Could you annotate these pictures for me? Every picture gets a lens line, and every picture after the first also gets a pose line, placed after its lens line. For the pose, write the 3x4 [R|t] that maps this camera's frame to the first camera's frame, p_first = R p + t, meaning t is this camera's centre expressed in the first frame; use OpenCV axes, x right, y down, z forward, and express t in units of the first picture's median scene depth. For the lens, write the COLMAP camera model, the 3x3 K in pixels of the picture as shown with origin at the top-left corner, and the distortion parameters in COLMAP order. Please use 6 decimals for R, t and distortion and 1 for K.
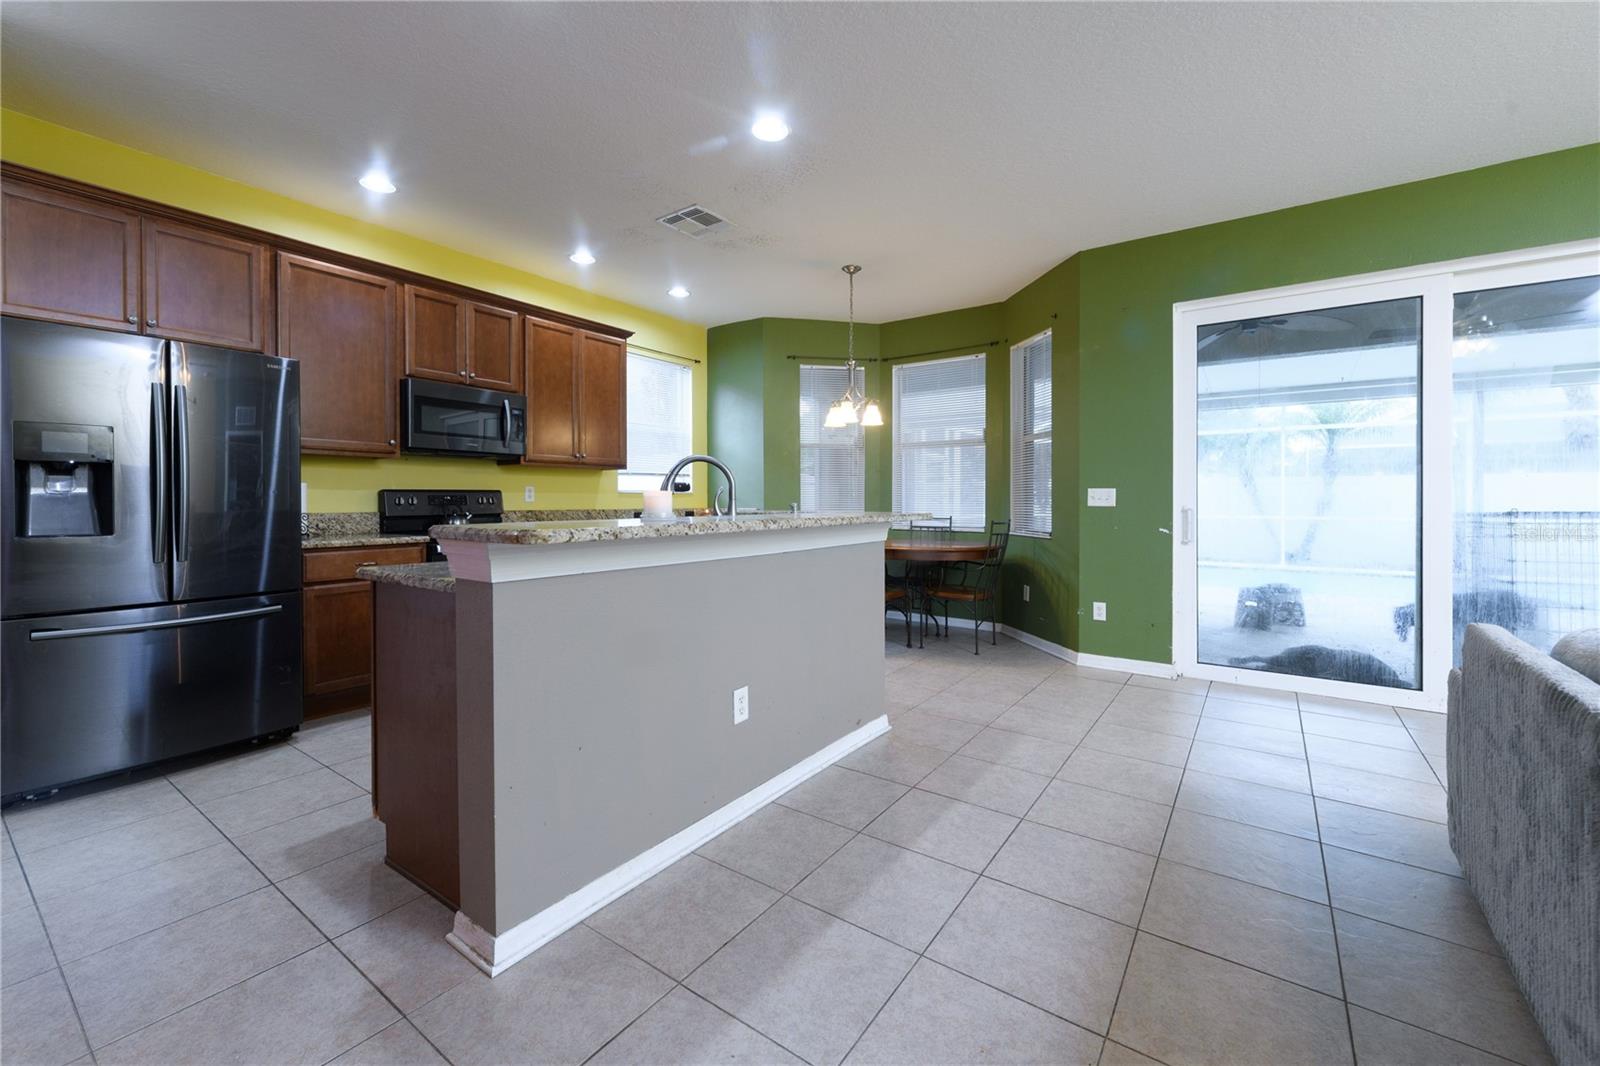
lens RADIAL K [[651.1, 0, 792.8], [0, 651.1, 503.9], [0, 0, 1]] dist [0.000611, 0.000059]
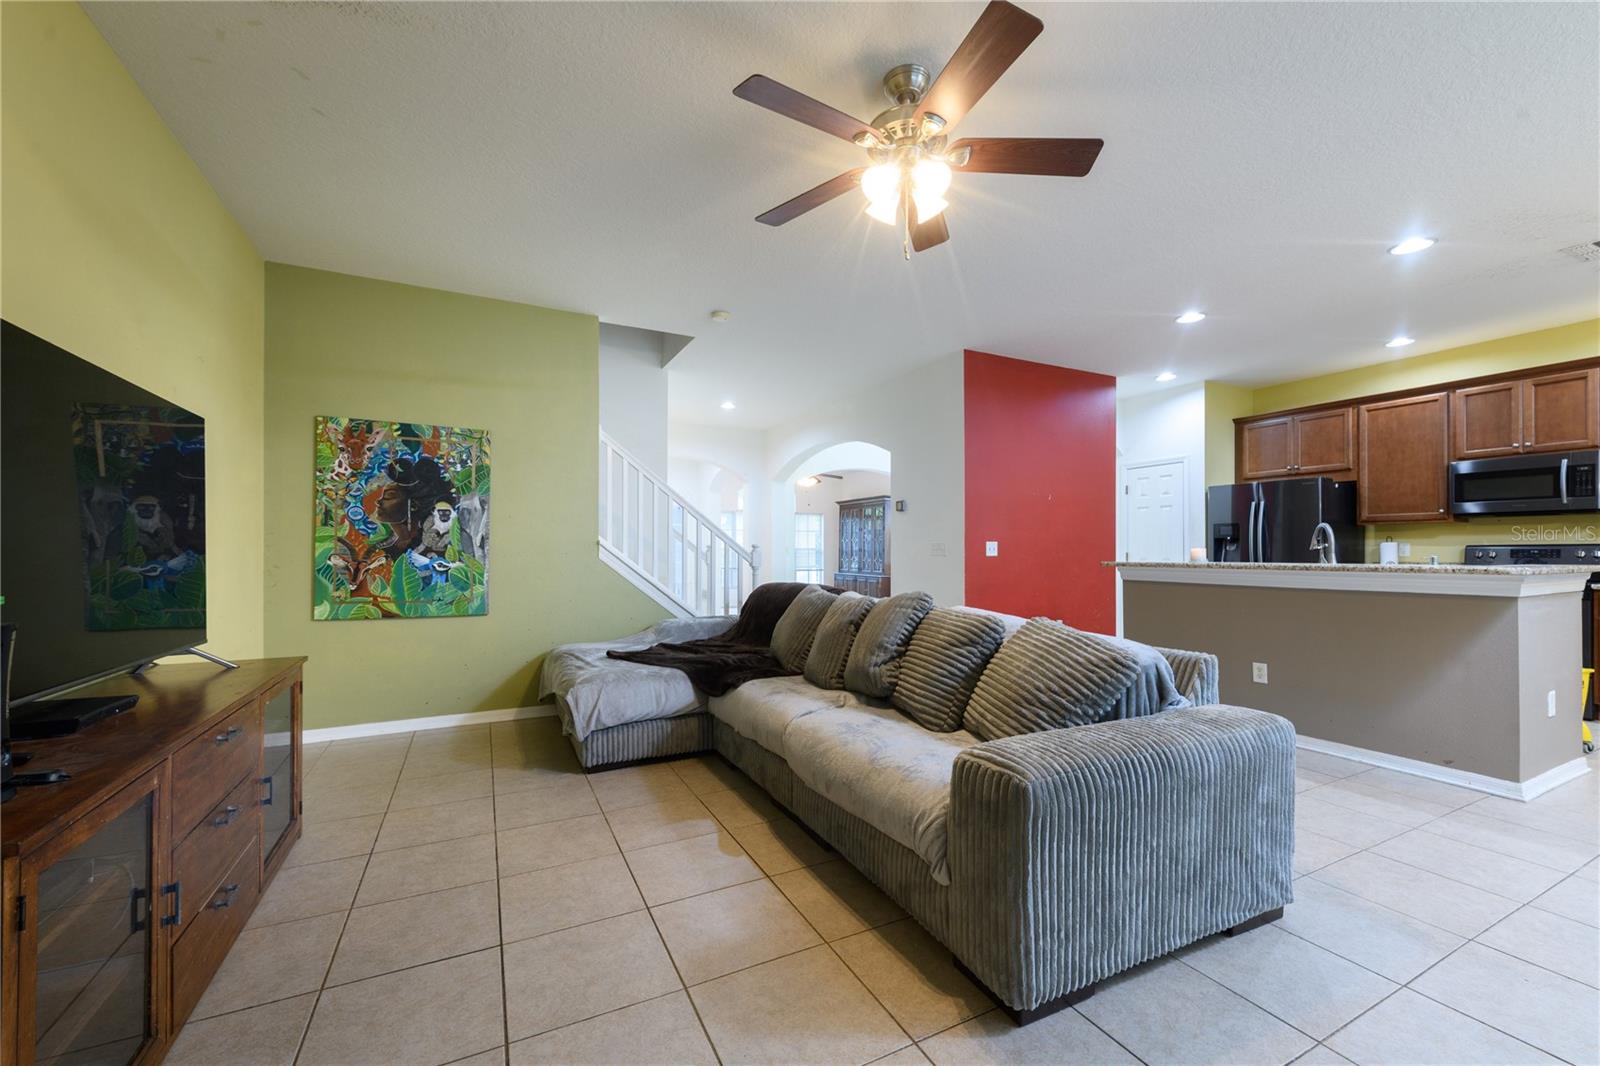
lens RADIAL K [[613.2, 0, 791.3], [0, 613.2, 557.4], [0, 0, 1]] dist [0.000000, 0.000010]
pose [[-0.470599, 0.008369, -0.882307, 0.905139], [-0.006838, 0.999890, 0.013131, -0.003808], [0.882320, 0.012213, -0.470491, 0.313946]]
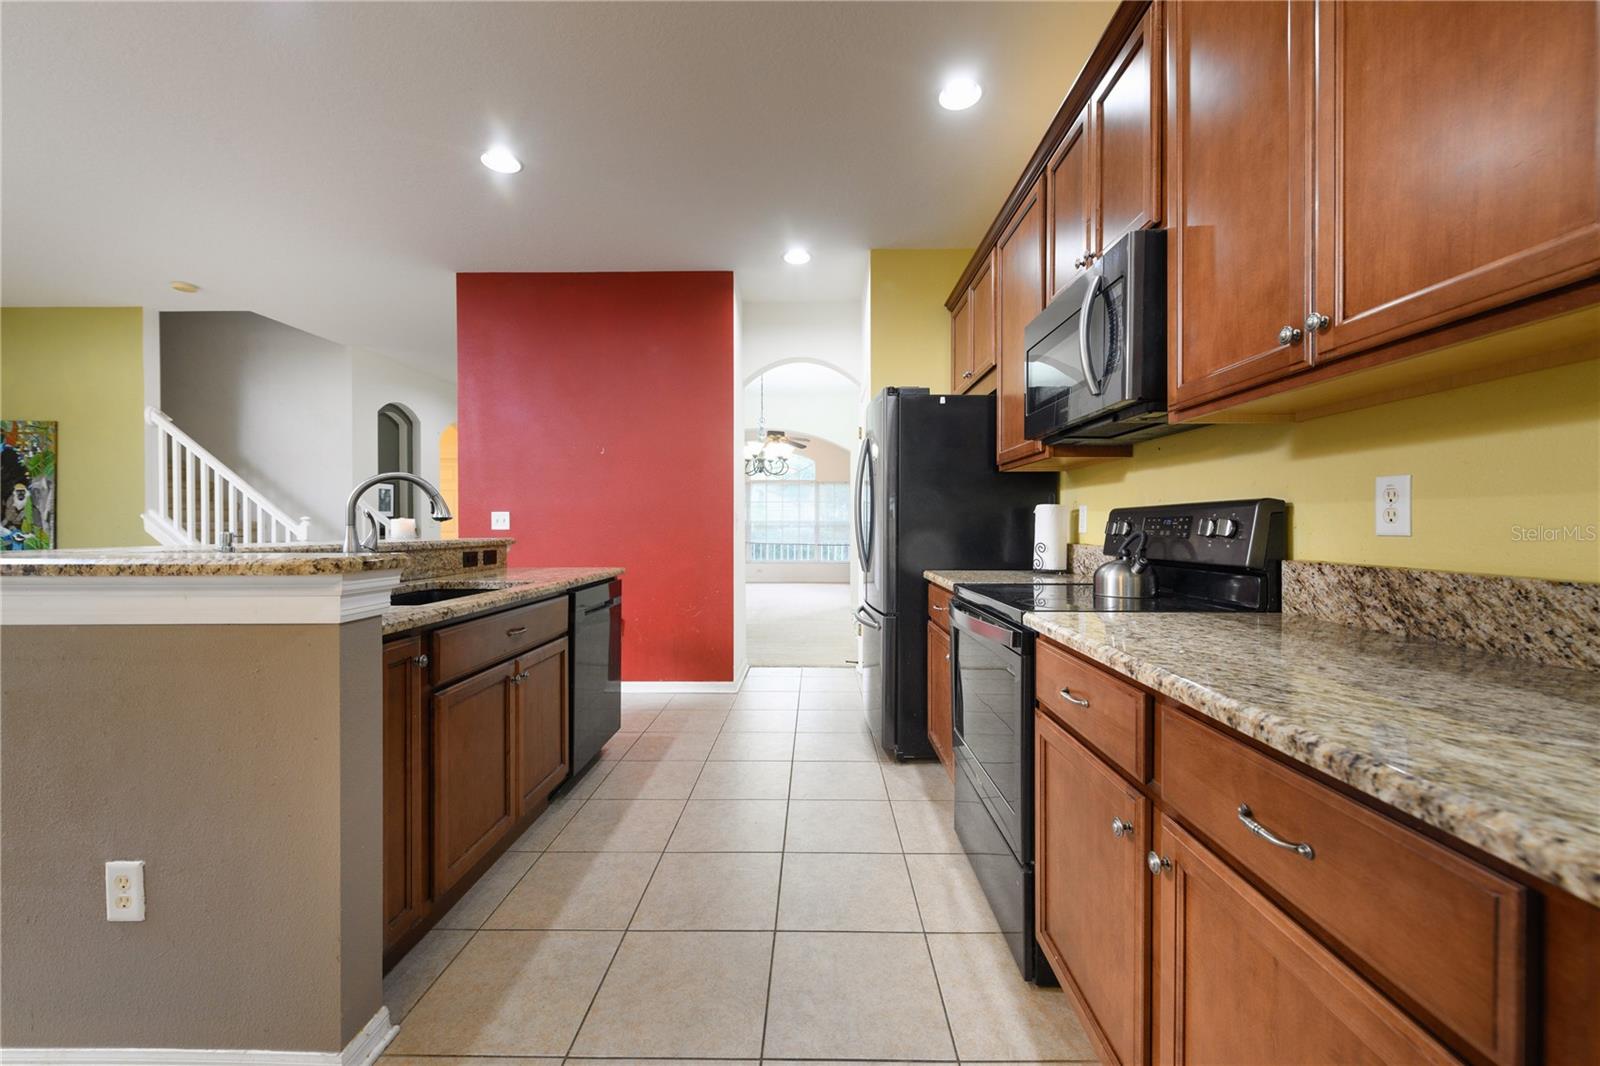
lens RADIAL K [[631.9, 0, 800.0], [0, 631.9, 533.0], [0, 0, 1]] dist [0.000689, 0.000086]
pose [[-0.825549, 0.008988, -0.564259, -0.060993], [-0.002814, 0.999795, 0.020042, -0.008373], [0.564324, 0.018134, -0.825355, 1.066096]]
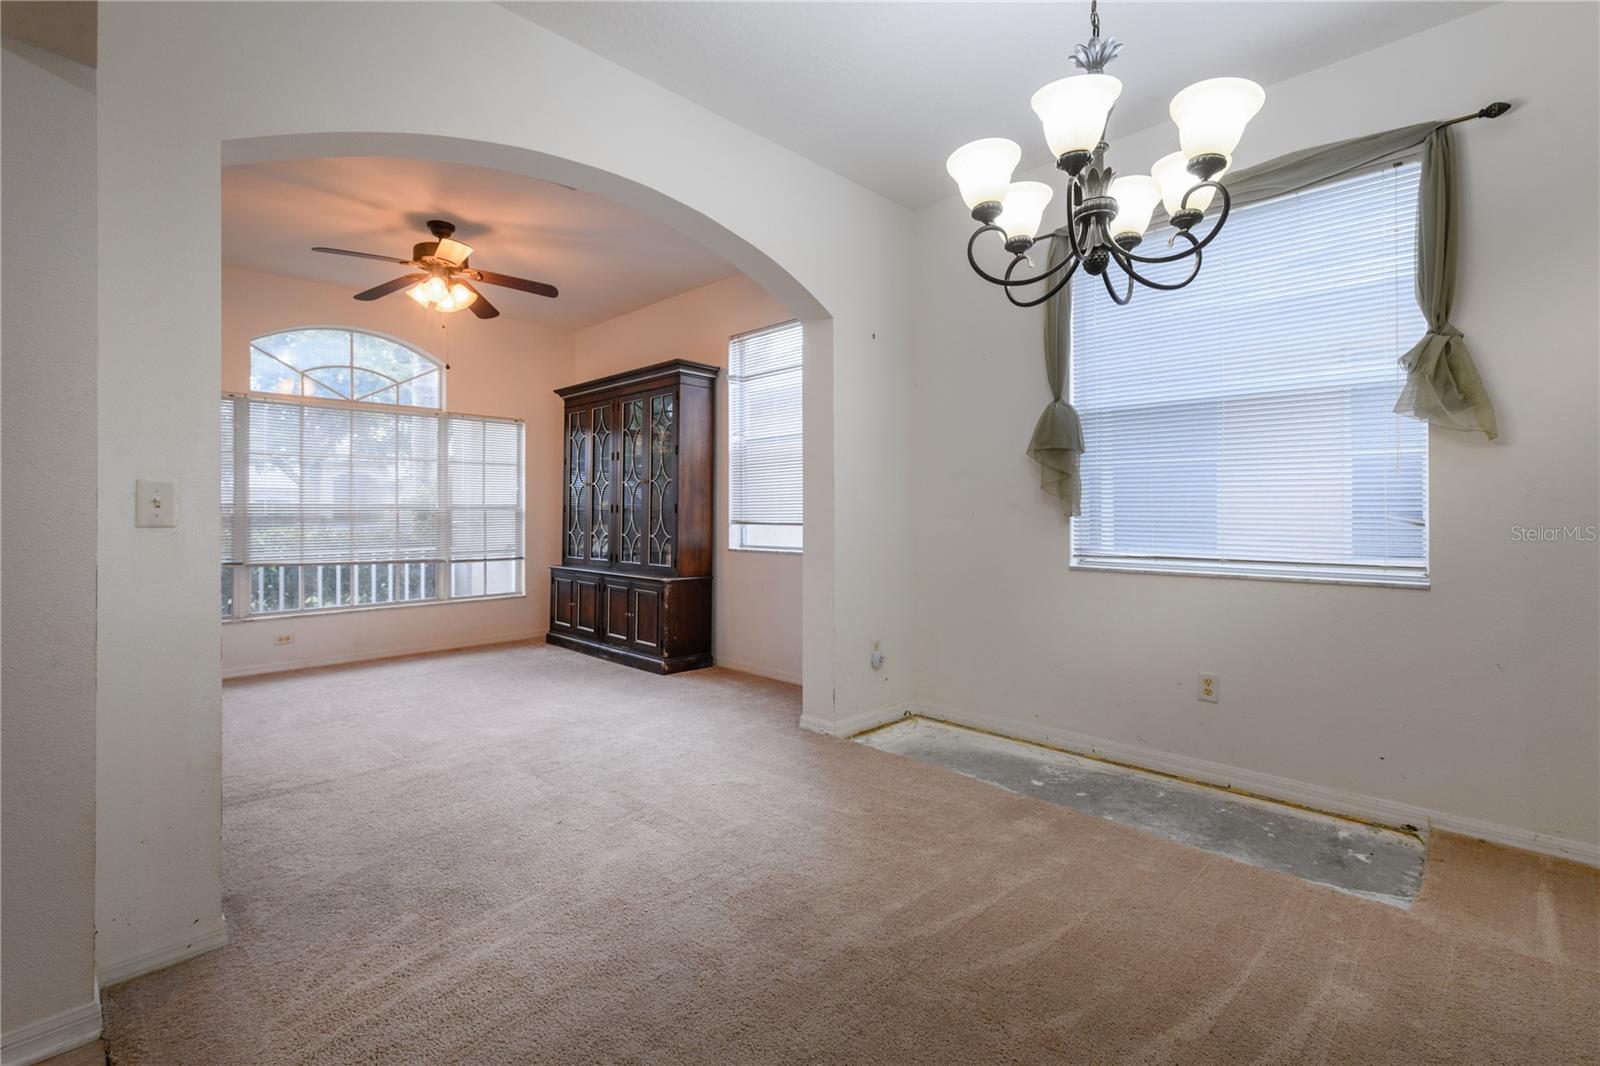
lens RADIAL K [[724.6, 0, 806.1], [0, 724.6, 524.2], [0, 0, 1]] dist [-0.000397, -0.000543]
pose [[-0.143839, -0.000771, -0.989601, -0.396079], [-0.005849, 0.999983, 0.000071, 0.022142], [0.989584, 0.005798, -0.143841, -0.169233]]
